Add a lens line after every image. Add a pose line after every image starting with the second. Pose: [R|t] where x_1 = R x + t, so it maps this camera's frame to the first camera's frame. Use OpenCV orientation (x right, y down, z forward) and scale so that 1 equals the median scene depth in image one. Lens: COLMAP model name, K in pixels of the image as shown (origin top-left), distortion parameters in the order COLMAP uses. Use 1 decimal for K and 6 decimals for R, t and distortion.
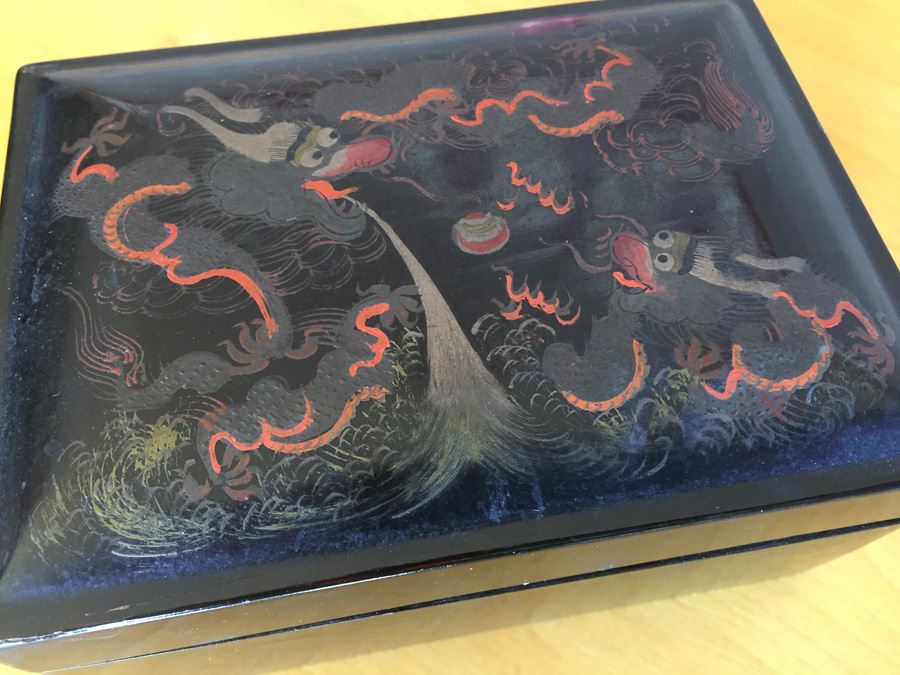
lens RADIAL K [[830.8, 0, 455.3], [0, 830.8, 333.6], [0, 0, 1]] dist [0.000872, 0.000000]
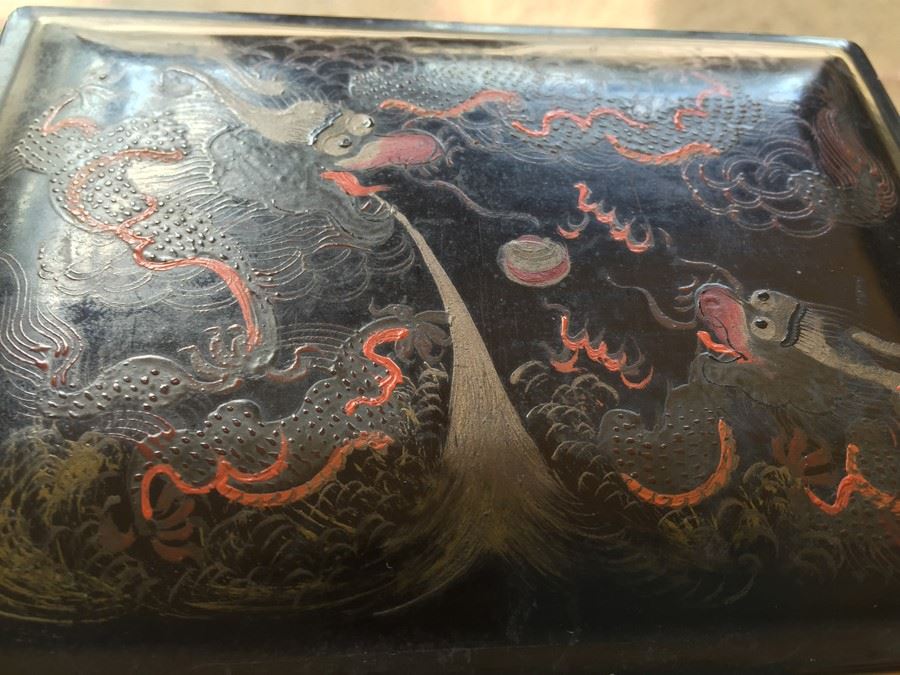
lens RADIAL K [[830.8, 0, 451.9], [0, 830.8, 329.5], [0, 0, 1]] dist [0.000872, 0.000000]
pose [[0.990354, 0.138201, -0.009957, -0.031695], [-0.138528, 0.986020, -0.092604, 0.029704], [-0.002980, 0.093091, 0.995653, 0.224655]]
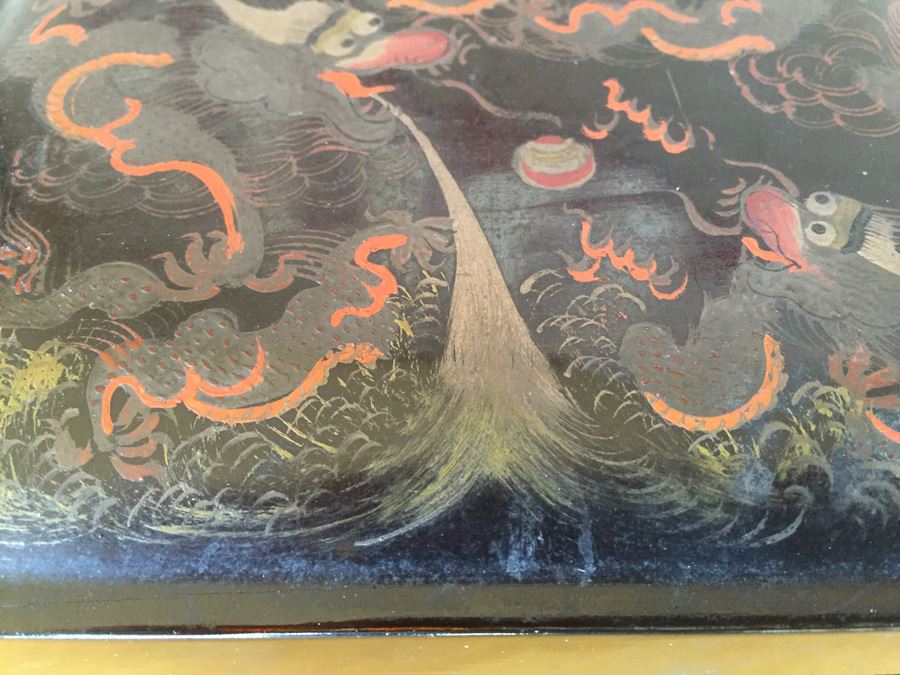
lens RADIAL K [[830.8, 0, 448.4], [0, 830.8, 340.6], [0, 0, 1]] dist [0.000872, 0.000000]
pose [[0.986194, 0.138267, -0.091122, 0.028353], [-0.143538, 0.988168, -0.054050, 0.080900], [0.082570, 0.066383, 0.994372, 0.319307]]
